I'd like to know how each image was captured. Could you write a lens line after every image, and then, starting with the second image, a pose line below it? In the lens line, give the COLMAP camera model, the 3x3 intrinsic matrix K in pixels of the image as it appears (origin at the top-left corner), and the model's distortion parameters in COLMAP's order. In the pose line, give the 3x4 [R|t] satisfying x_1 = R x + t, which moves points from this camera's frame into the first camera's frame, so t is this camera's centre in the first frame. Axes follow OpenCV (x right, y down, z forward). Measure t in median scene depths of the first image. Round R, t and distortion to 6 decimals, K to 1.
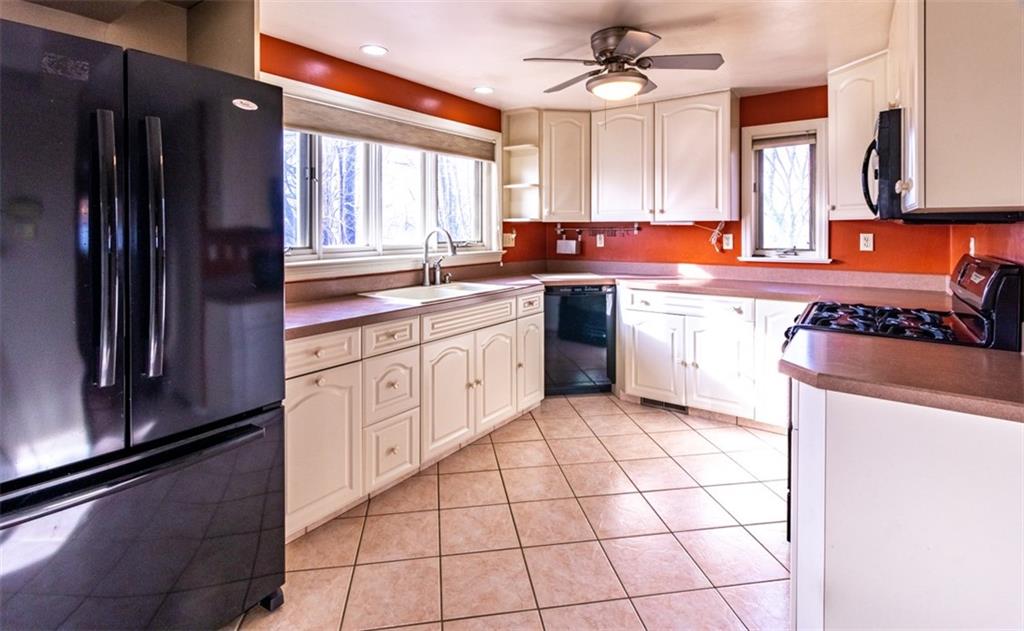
lens RADIAL K [[493.8, 0, 502.4], [0, 493.8, 230.5], [0, 0, 1]] dist [0.004966, 0.000933]
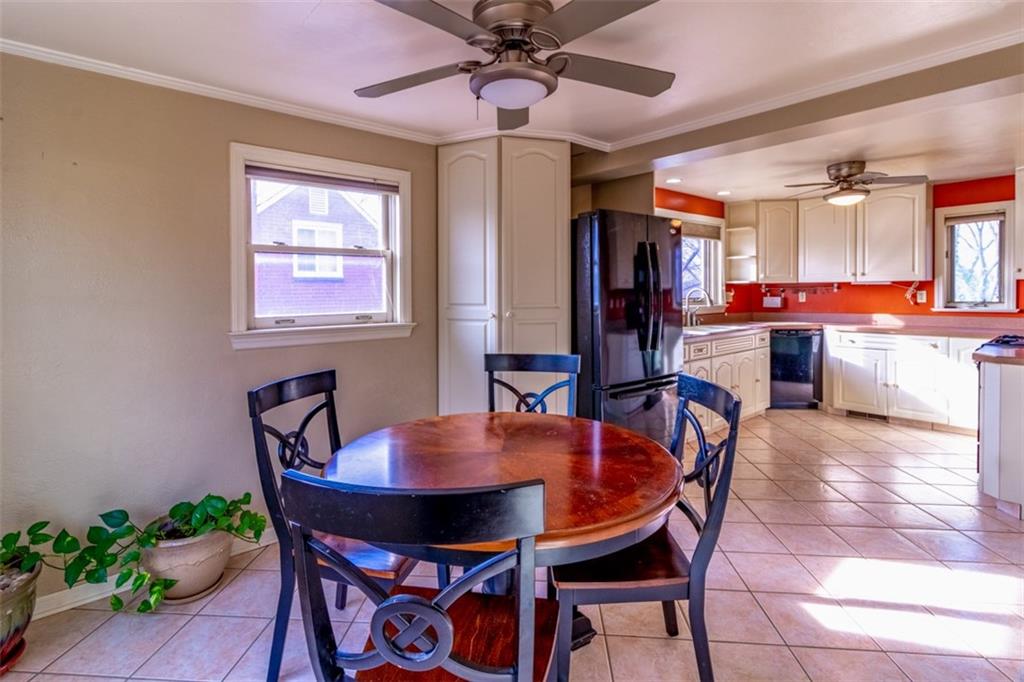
lens RADIAL K [[495.1, 0, 491.9], [0, 495.1, 297.9], [0, 0, 1]] dist [0.006257, 0.000510]
pose [[0.968794, -0.005398, -0.247808, -0.330957], [0.008297, 0.999909, 0.010656, 0.002623], [0.247728, -0.012379, 0.968751, -0.575292]]
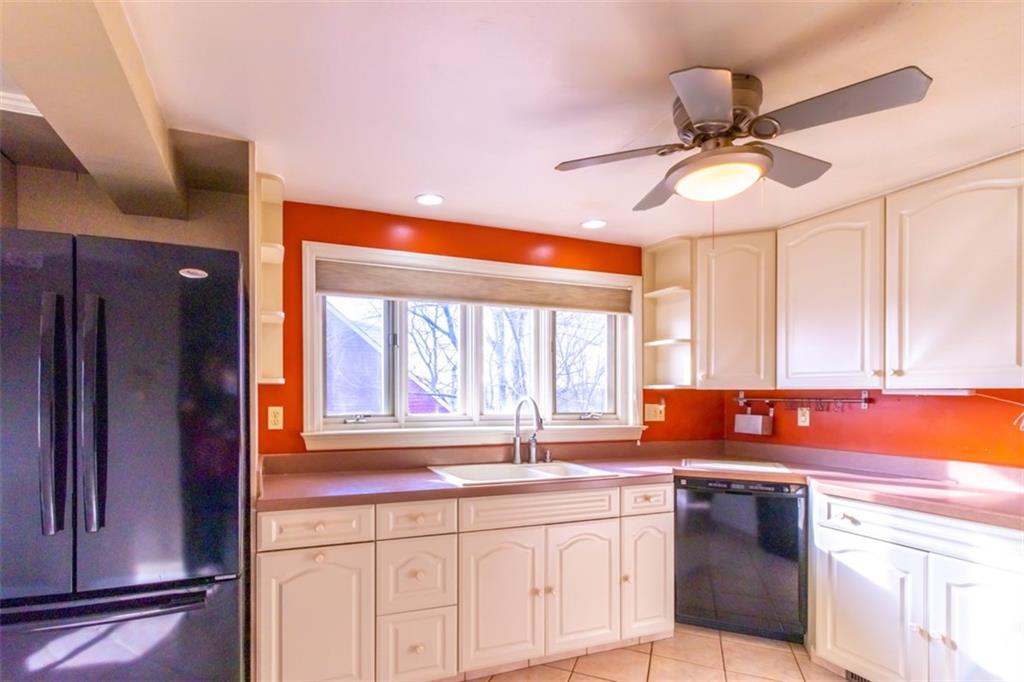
lens RADIAL K [[490.3, 0, 447.9], [0, 490.3, 397.7], [0, 0, 1]] dist [-0.012128, 0.000827]
pose [[0.829919, 0.010910, -0.557777, 0.203515], [-0.010457, 0.999937, 0.003999, -0.004600], [0.557786, 0.002514, 0.829981, 0.204261]]
